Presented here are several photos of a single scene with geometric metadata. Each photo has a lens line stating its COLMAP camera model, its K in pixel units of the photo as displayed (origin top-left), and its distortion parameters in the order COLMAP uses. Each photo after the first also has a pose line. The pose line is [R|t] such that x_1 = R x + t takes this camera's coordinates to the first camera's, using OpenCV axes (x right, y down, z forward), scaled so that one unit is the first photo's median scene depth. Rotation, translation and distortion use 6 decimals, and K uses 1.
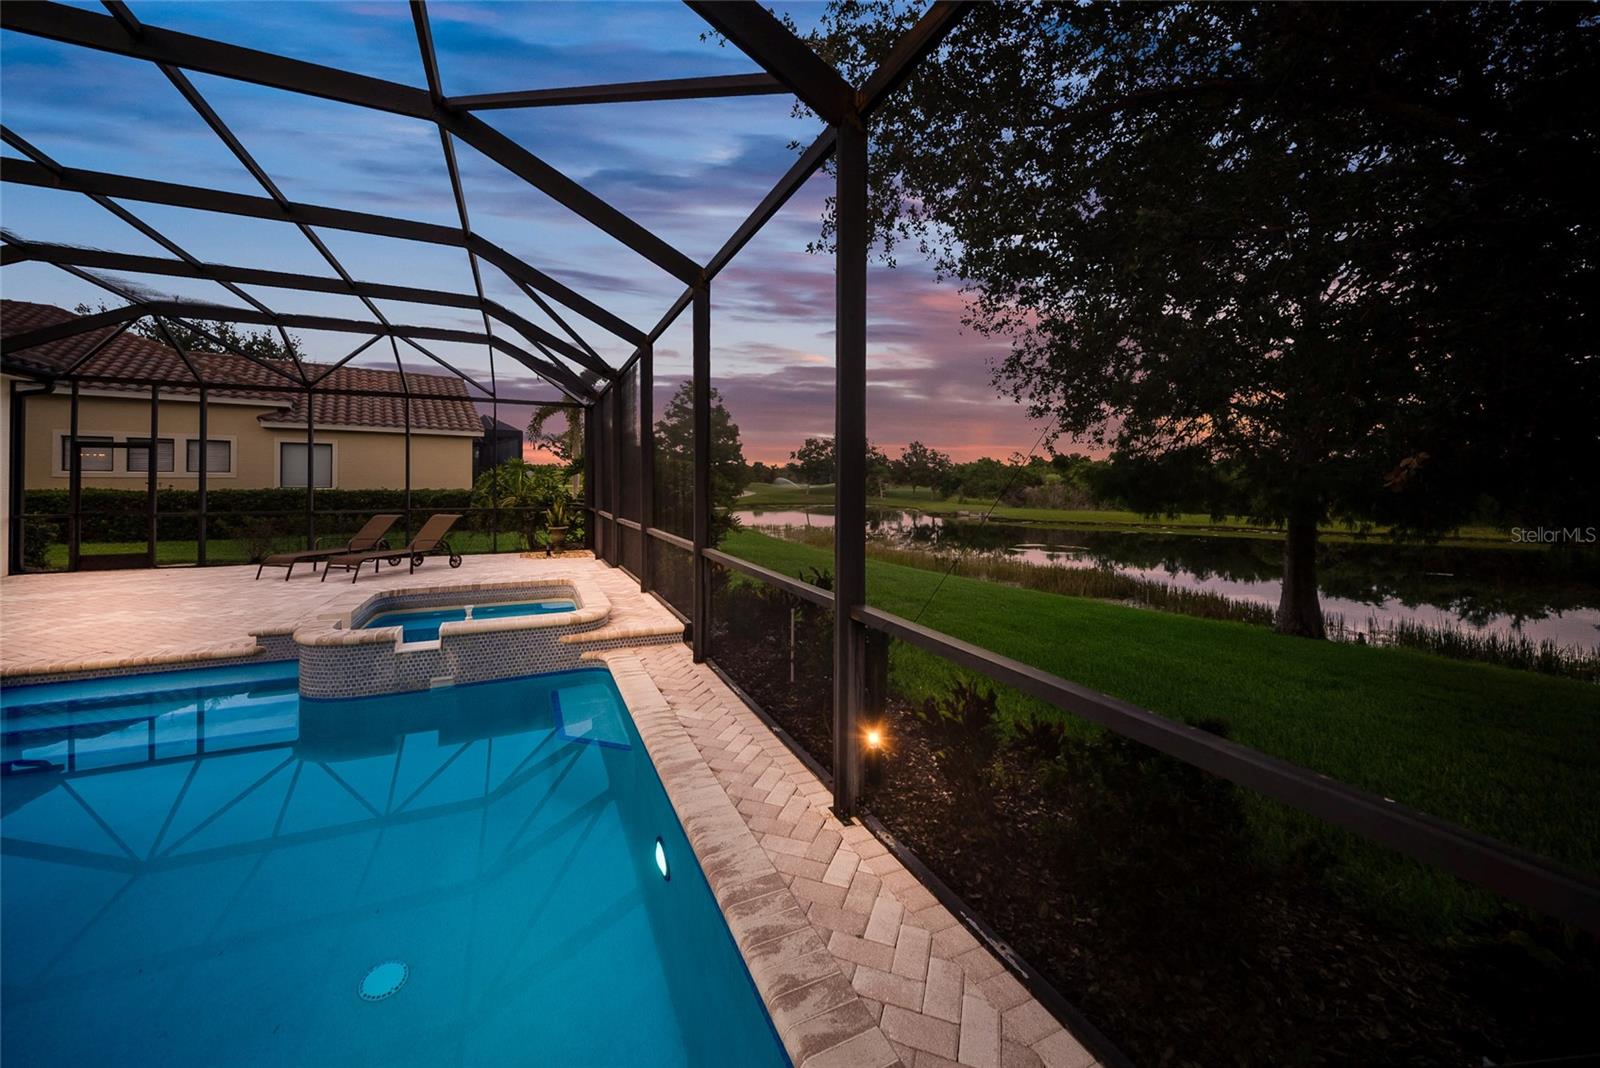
lens RADIAL K [[575.1, 0, 816.2], [0, 575.1, 487.9], [0, 0, 1]] dist [0.000449, -0.002104]
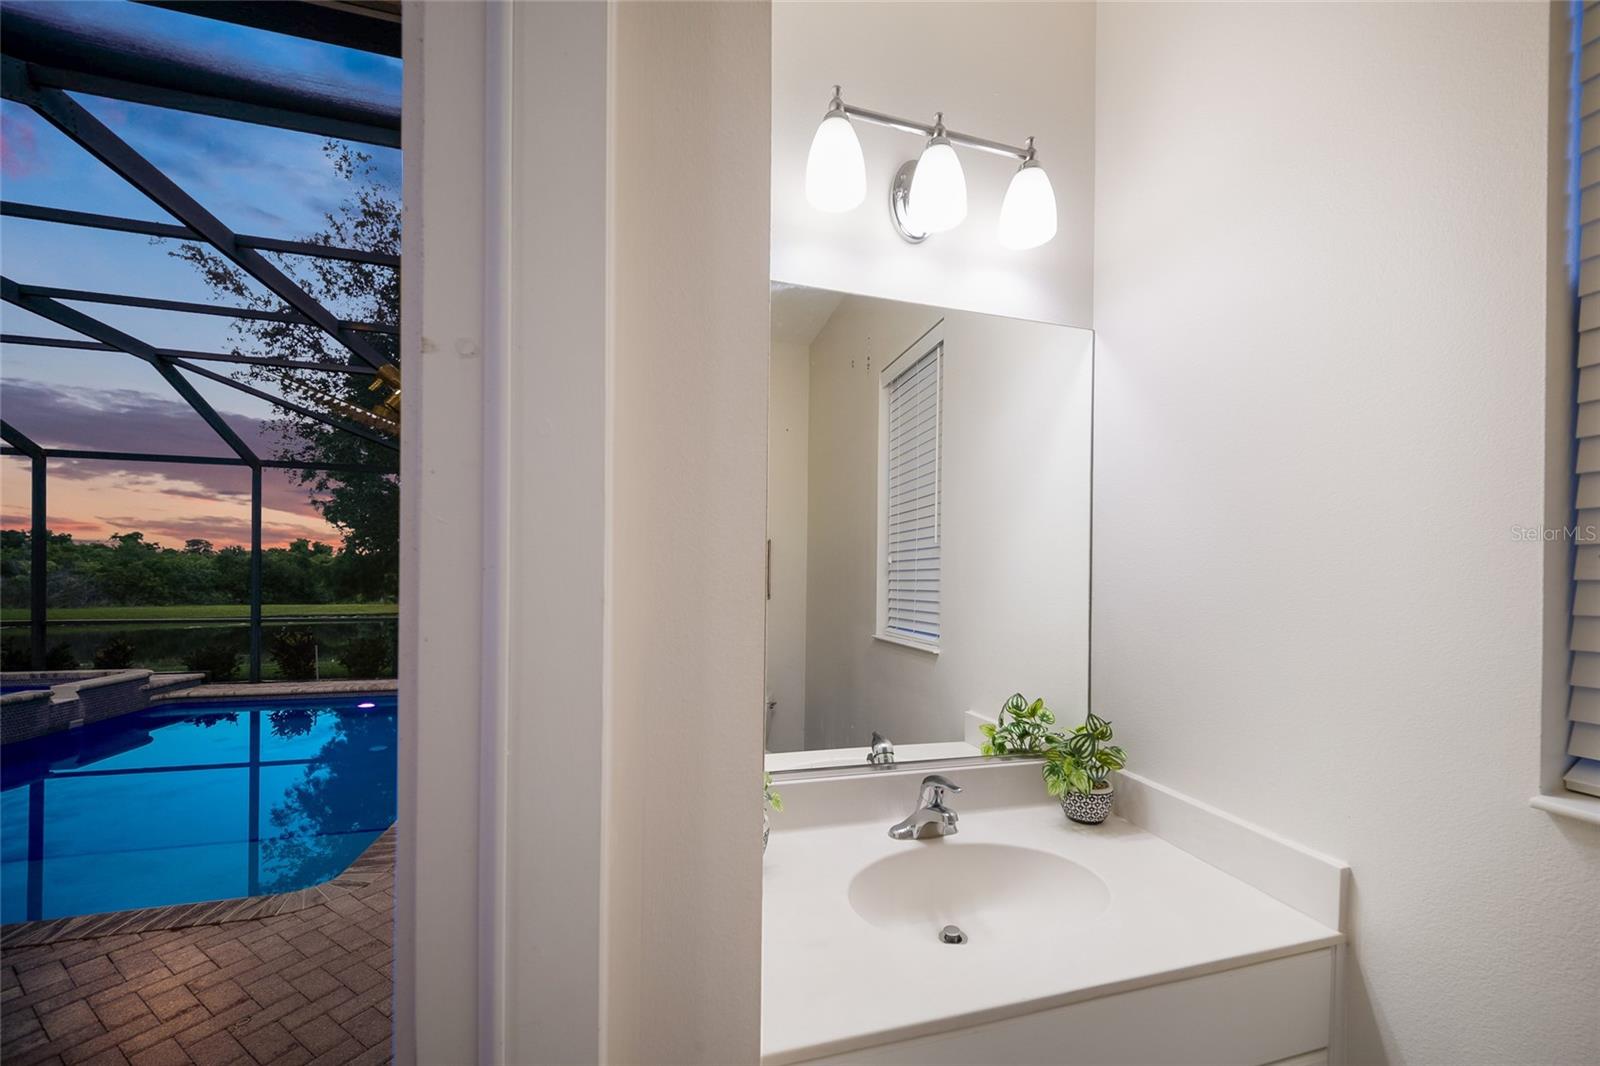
lens RADIAL K [[575.1, 0, 807.7], [0, 575.1, 581.2], [0, 0, 1]] dist [0.000449, -0.002104]
pose [[0.151961, -0.003641, 0.988380, -0.465690], [-0.001557, 0.999991, 0.003923, -0.006886], [-0.988385, -0.002135, 0.151954, -0.266866]]
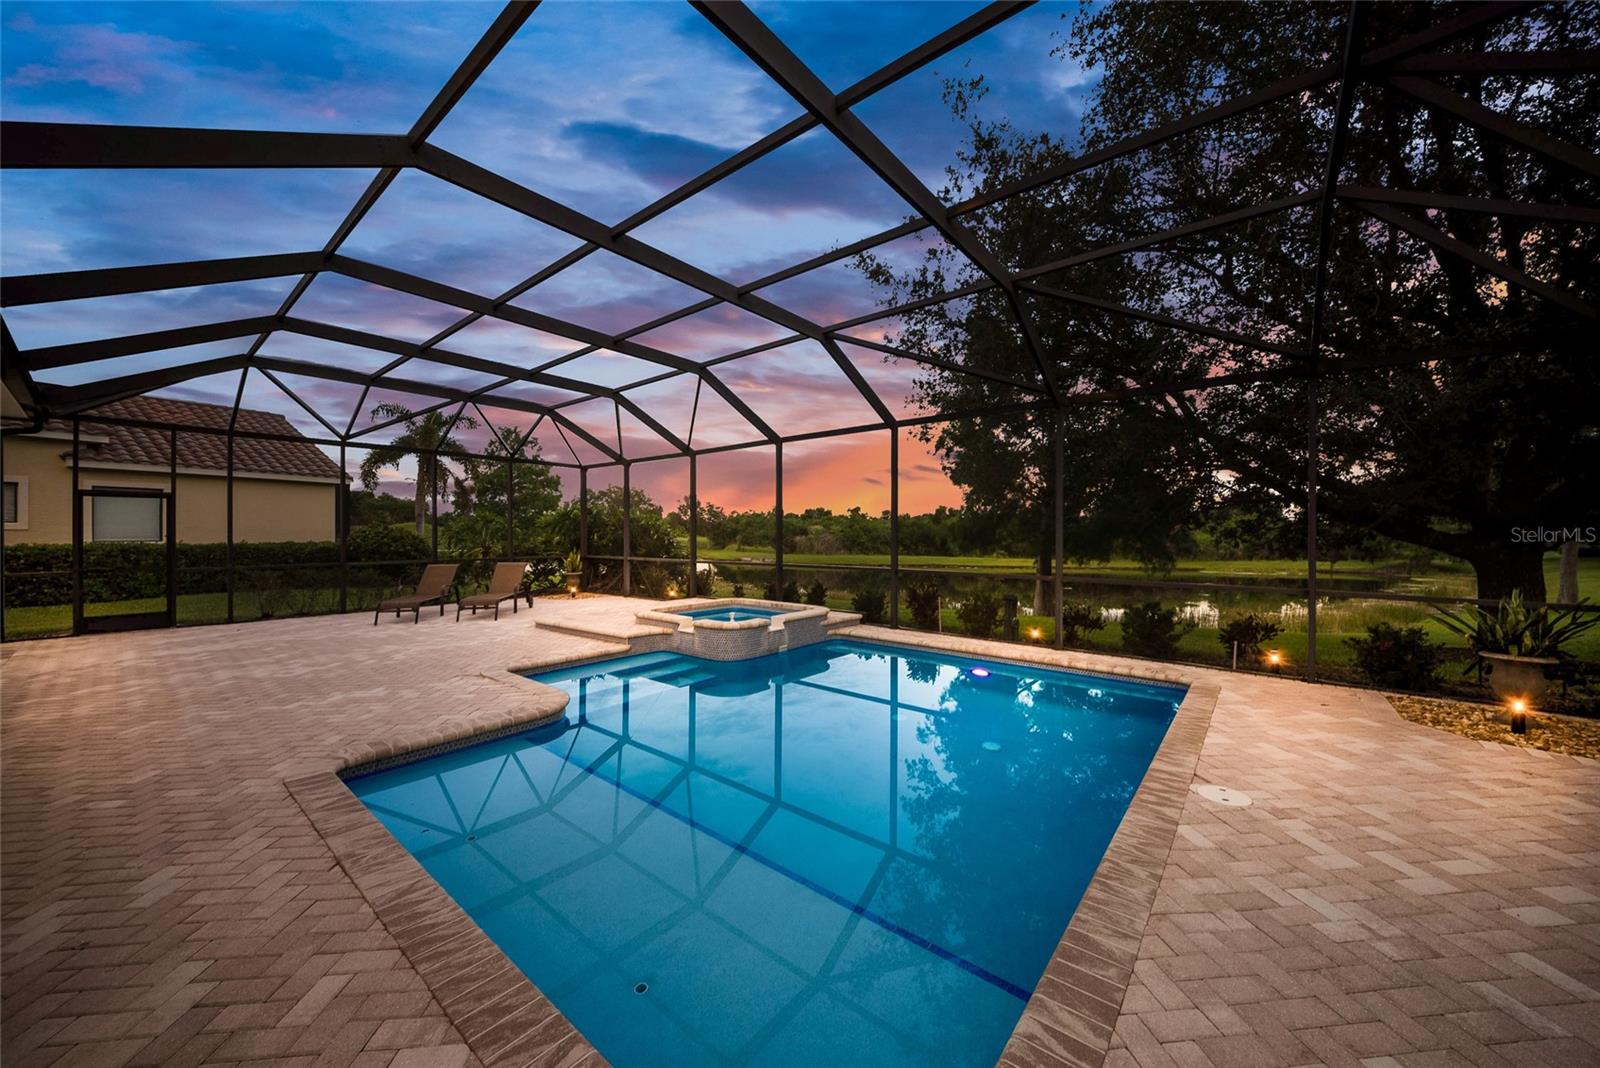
lens RADIAL K [[575.1, 0, 796.9], [0, 575.1, 534.9], [0, 0, 1]] dist [0.000449, -0.002104]
pose [[0.900678, -0.002866, 0.434477, -0.360779], [0.004801, 0.999983, -0.003356, -0.001691], [-0.434460, 0.005108, 0.900676, -0.161535]]
